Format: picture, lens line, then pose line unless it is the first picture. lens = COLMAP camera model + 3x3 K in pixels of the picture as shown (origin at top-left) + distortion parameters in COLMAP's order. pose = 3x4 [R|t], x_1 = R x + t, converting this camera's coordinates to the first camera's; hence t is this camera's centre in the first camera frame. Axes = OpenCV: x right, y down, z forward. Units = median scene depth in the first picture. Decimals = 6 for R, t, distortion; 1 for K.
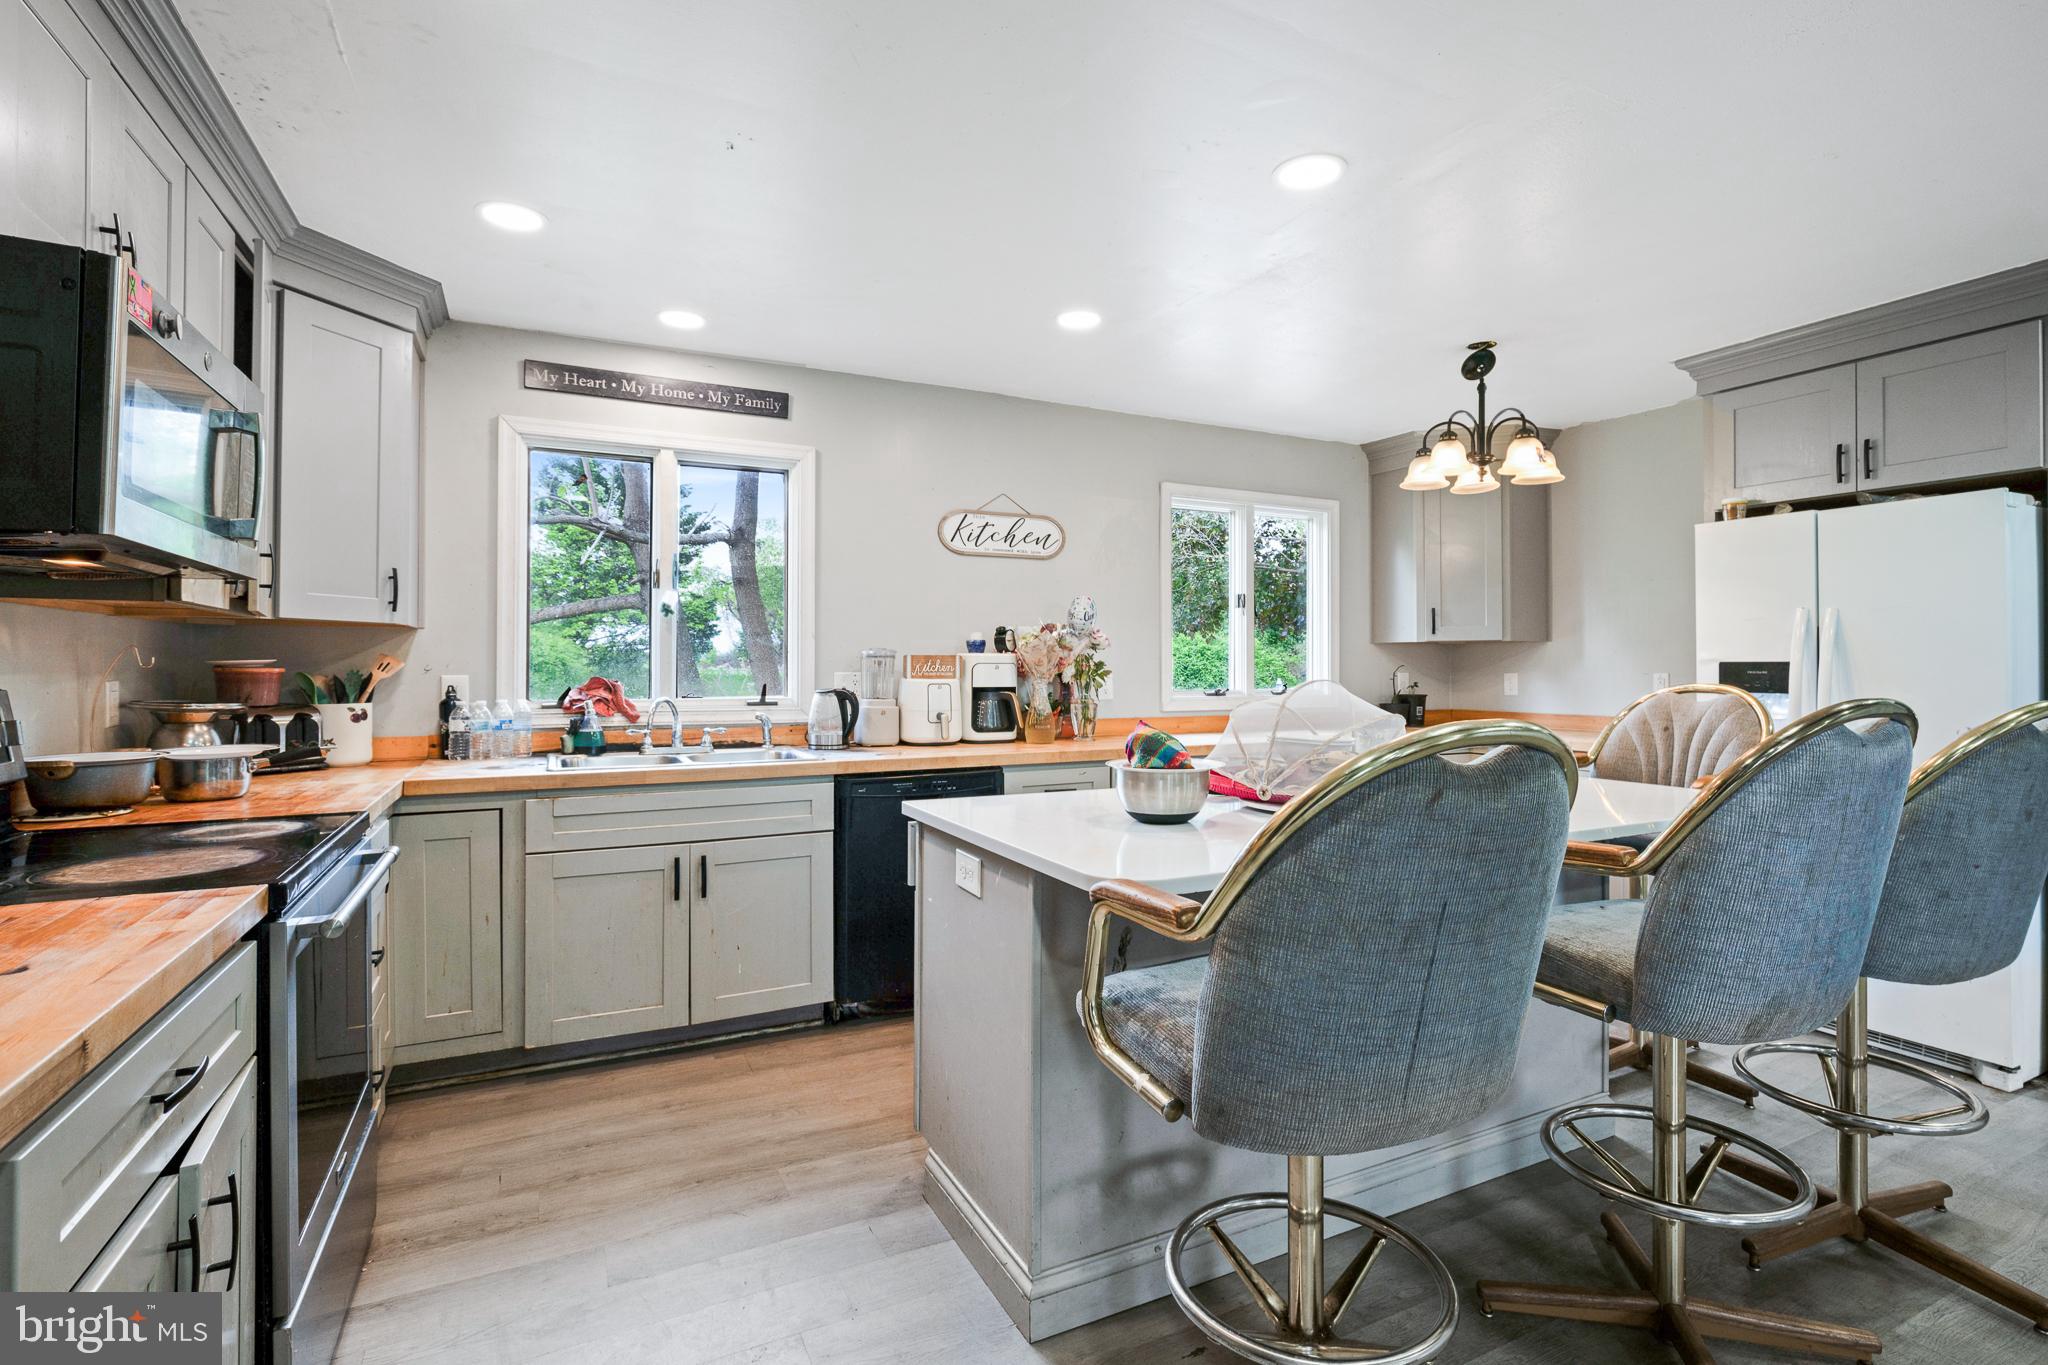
lens RADIAL K [[949.9, 0, 1044.4], [0, 949.9, 658.5], [0, 0, 1]] dist [0.000775, 0.000056]
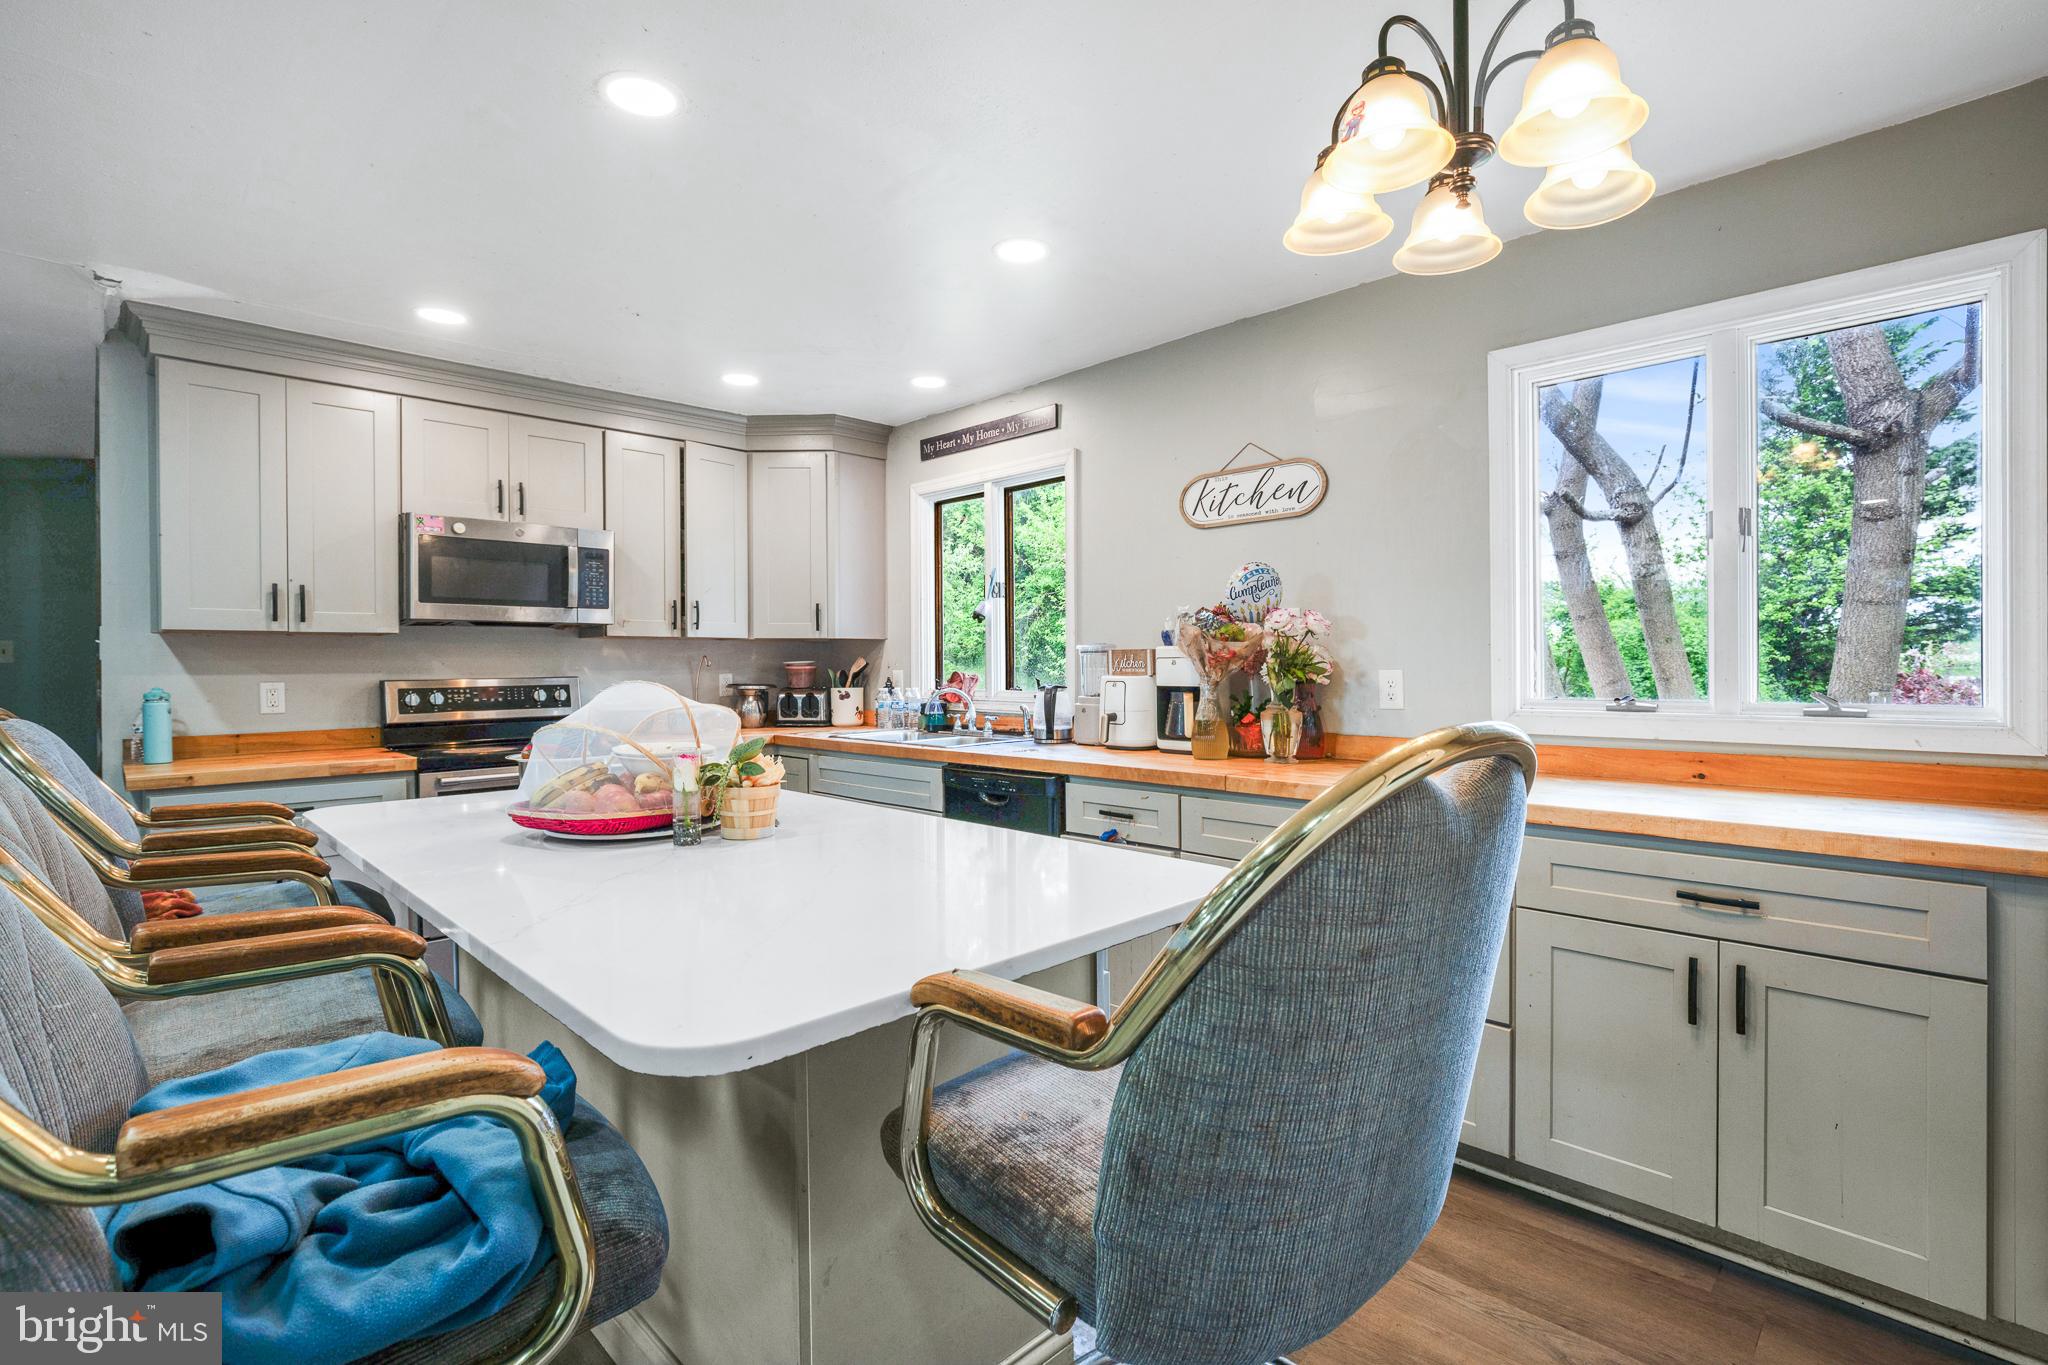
lens RADIAL K [[971.4, 0, 1014.6], [0, 971.4, 667.3], [0, 0, 1]] dist [0.000960, 0.000163]
pose [[0.296047, -0.002299, -0.955171, 0.724456], [0.010909, 0.999940, 0.000975, 0.011053], [0.955111, -0.010708, 0.296054, 0.619811]]
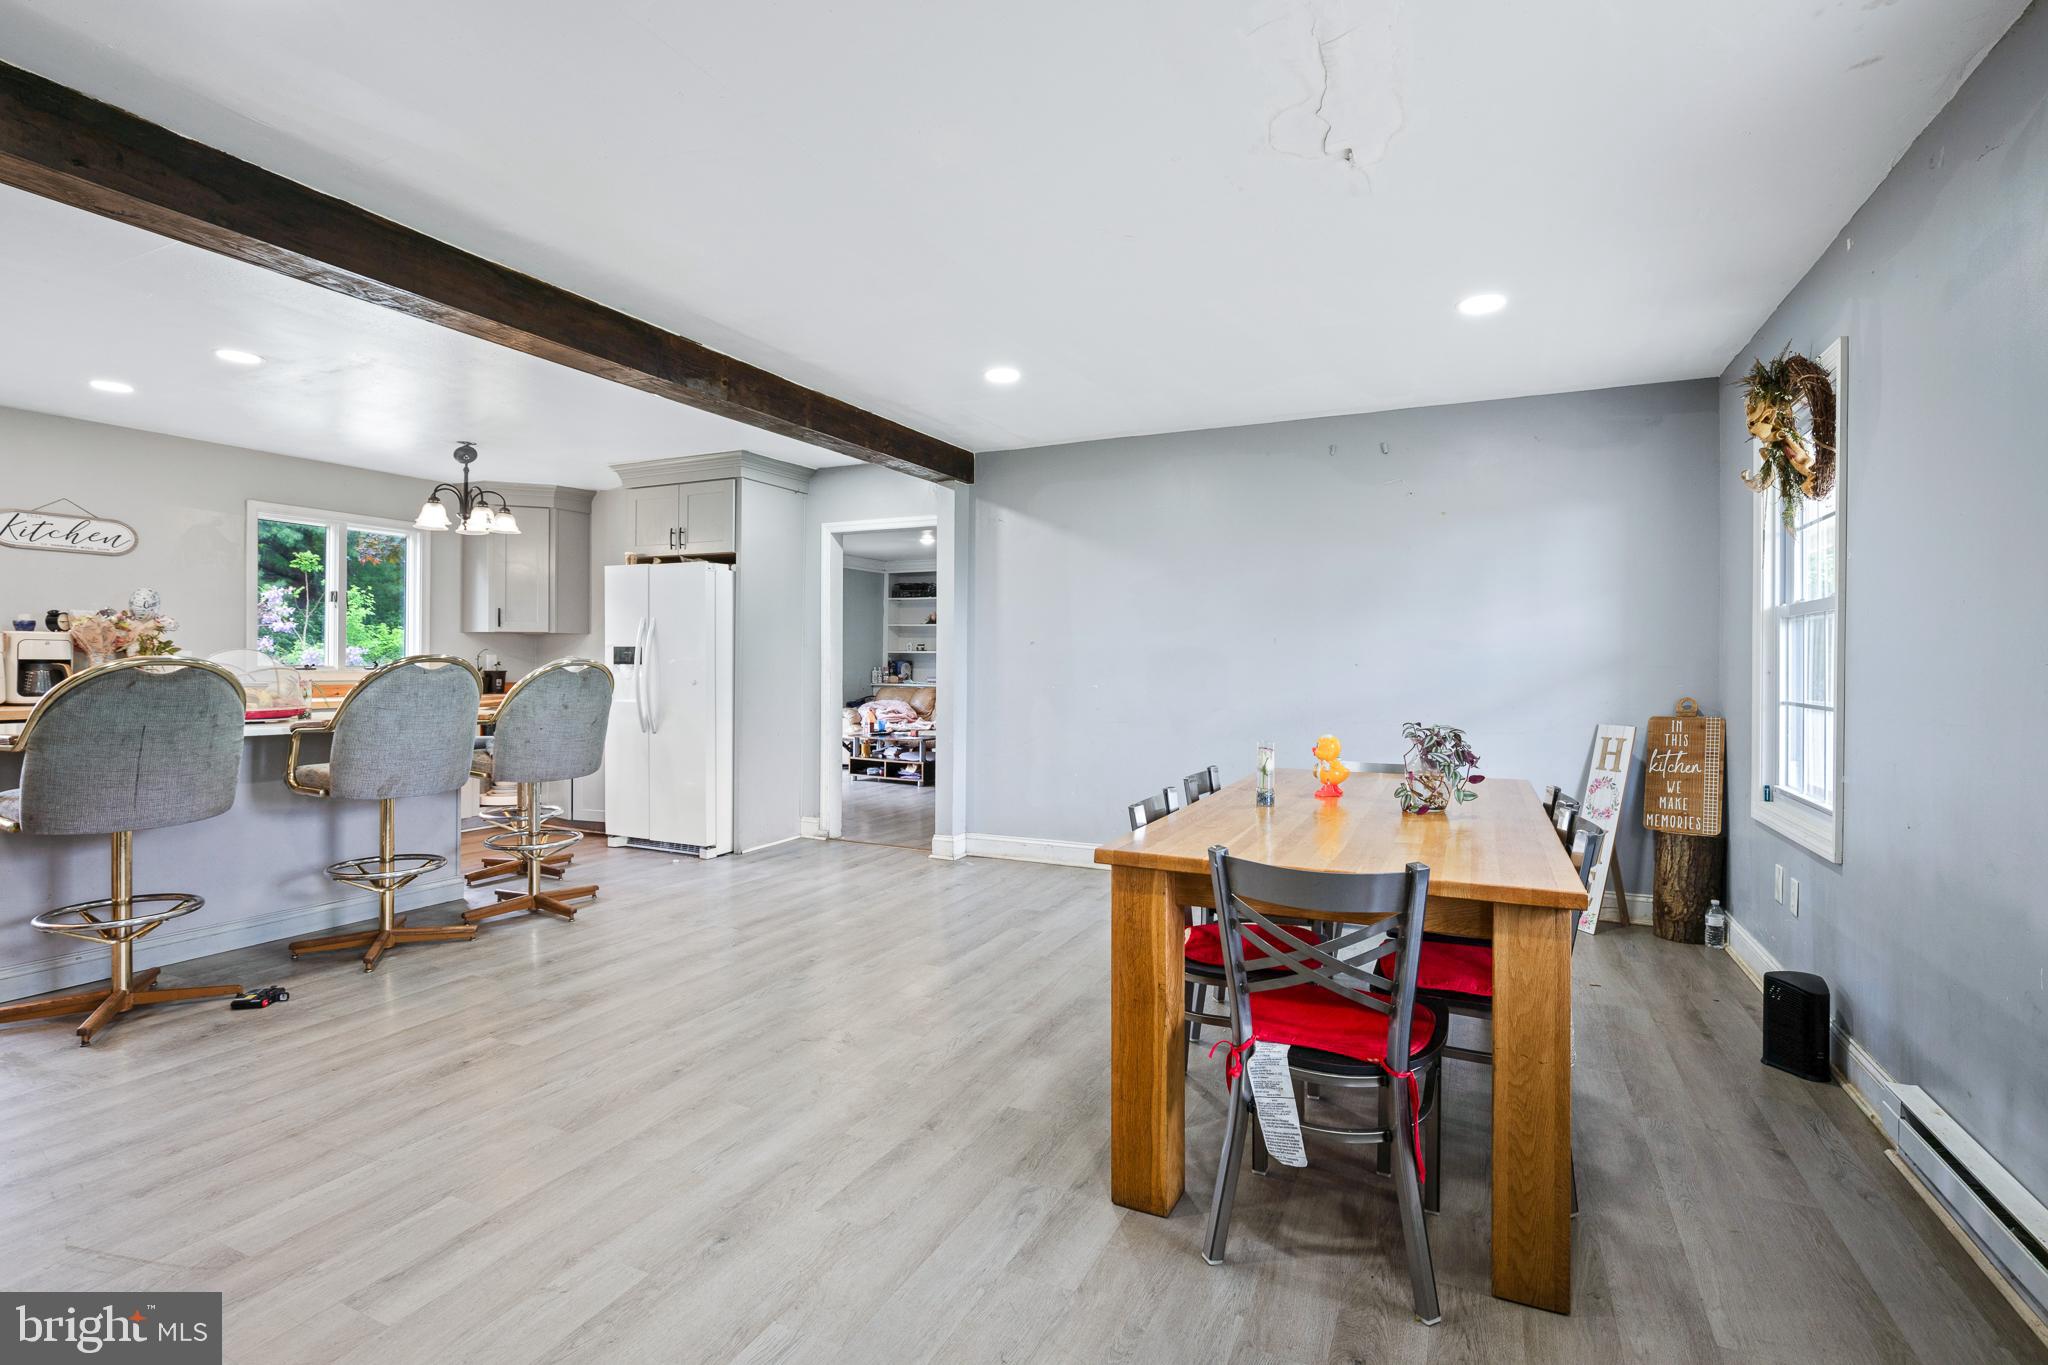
lens RADIAL K [[971.4, 0, 1014.6], [0, 971.4, 667.3], [0, 0, 1]] dist [0.000960, 0.000163]
pose [[0.813893, 0.004436, 0.580998, 0.237233], [-0.013123, 0.999856, 0.010750, 0.010536], [-0.580867, -0.016373, 0.813834, -0.745519]]
